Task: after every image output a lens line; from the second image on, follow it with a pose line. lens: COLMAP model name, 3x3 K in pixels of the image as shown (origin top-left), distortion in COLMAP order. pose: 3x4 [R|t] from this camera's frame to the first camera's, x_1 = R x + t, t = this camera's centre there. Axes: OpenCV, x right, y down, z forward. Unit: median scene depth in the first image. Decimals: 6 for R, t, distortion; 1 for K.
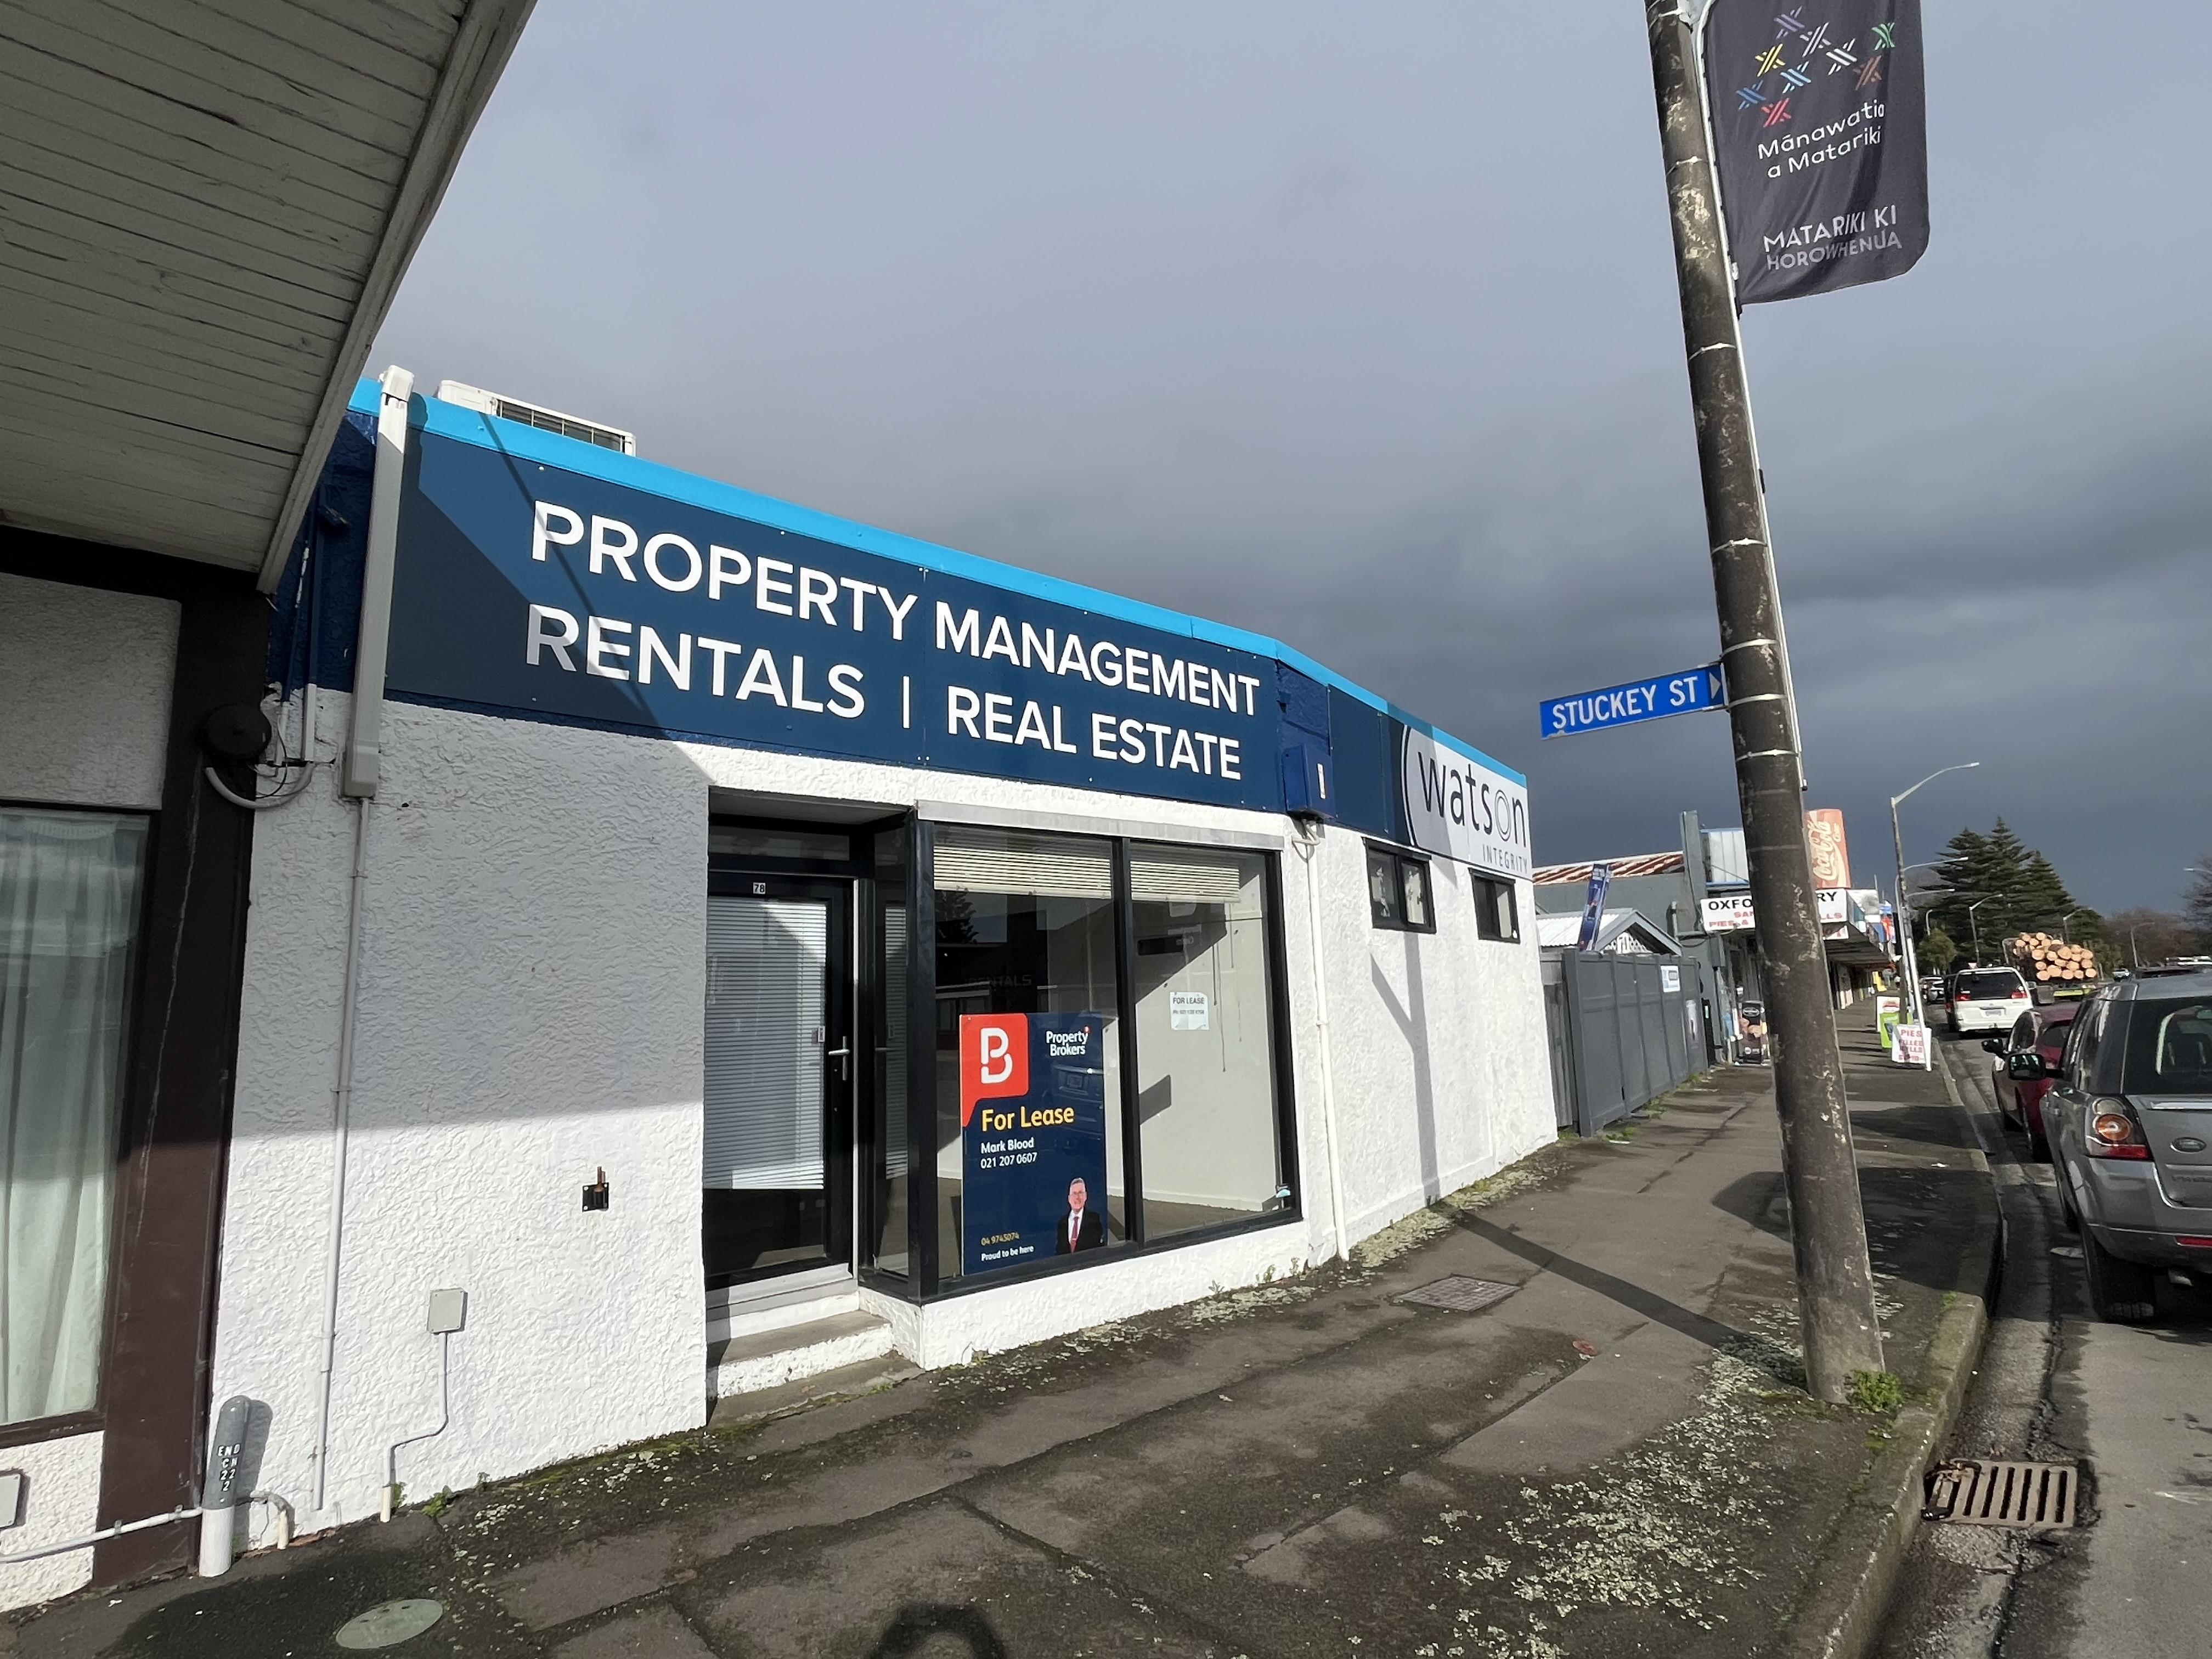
lens RADIAL K [[1172.2, 0, 1115.5], [0, 1172.2, 831.0], [0, 0, 1]] dist [-0.001252, -0.000605]
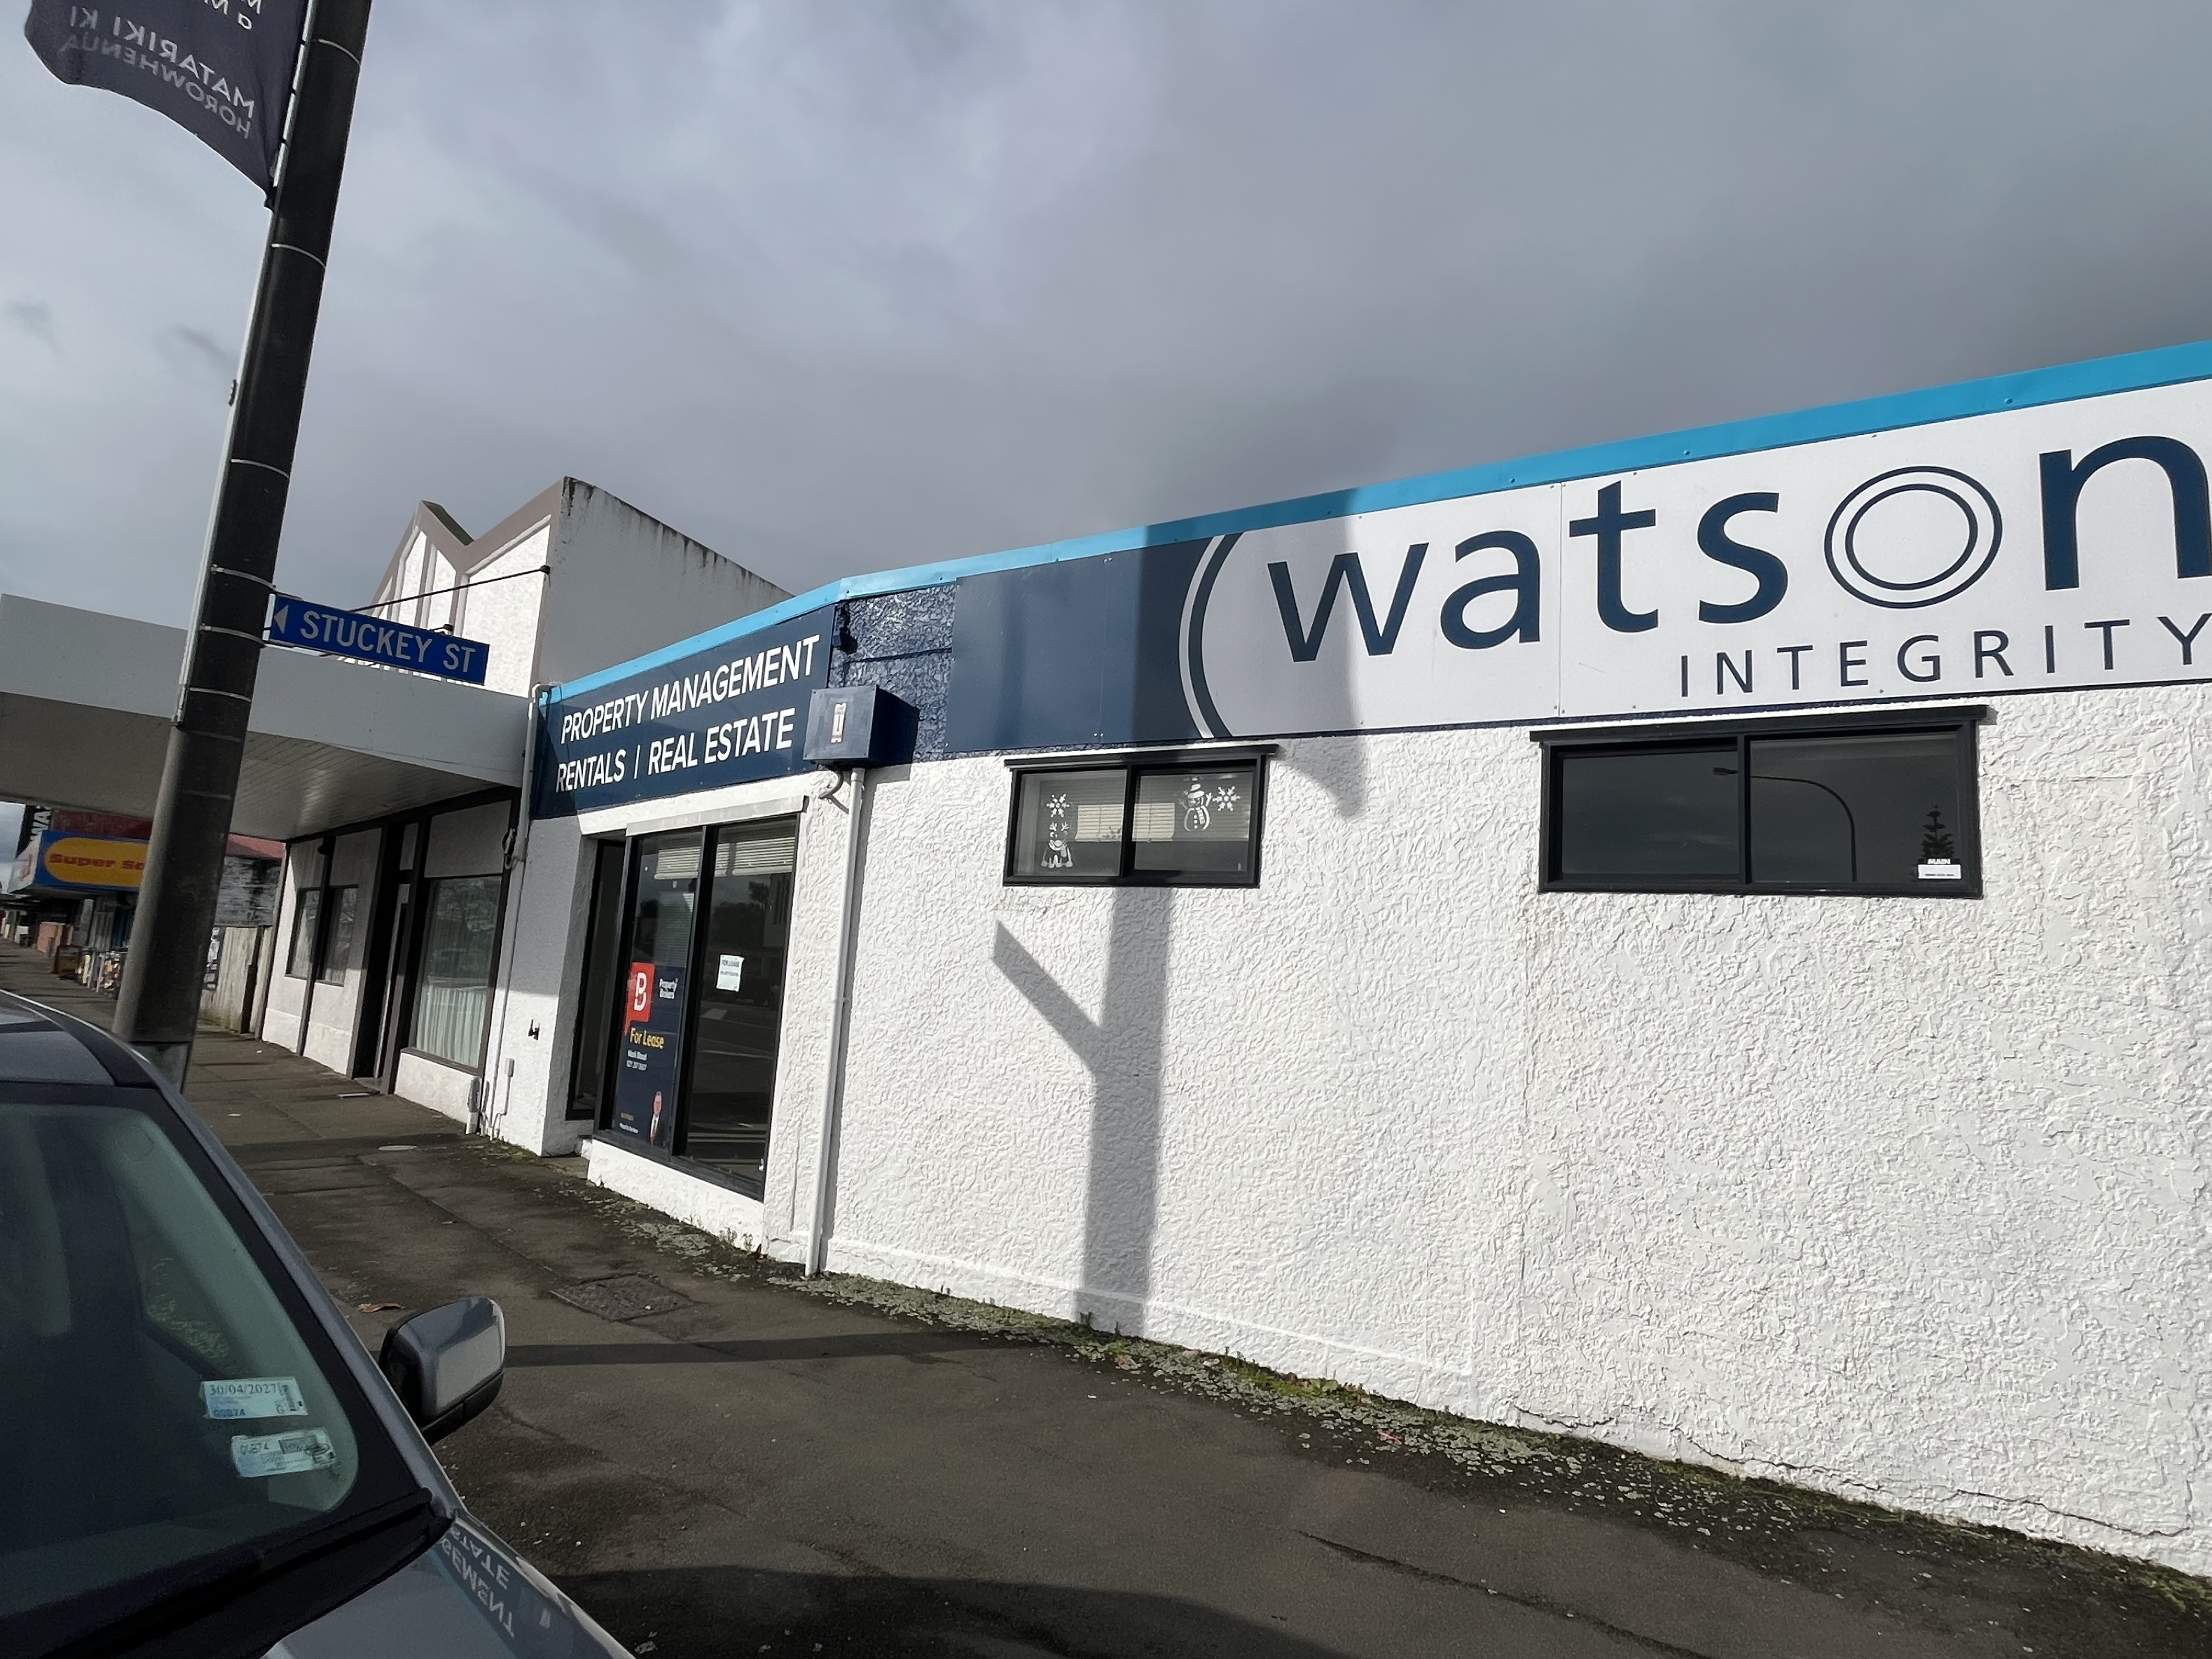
lens RADIAL K [[1172.2, 0, 1115.5], [0, 1172.2, 831.0], [0, 0, 1]] dist [-0.001252, -0.000605]
pose [[0.042432, -0.093233, -0.994740, 1.502655], [0.088931, 0.992037, -0.089186, 0.191769], [0.995134, -0.084679, 0.050386, 1.664368]]
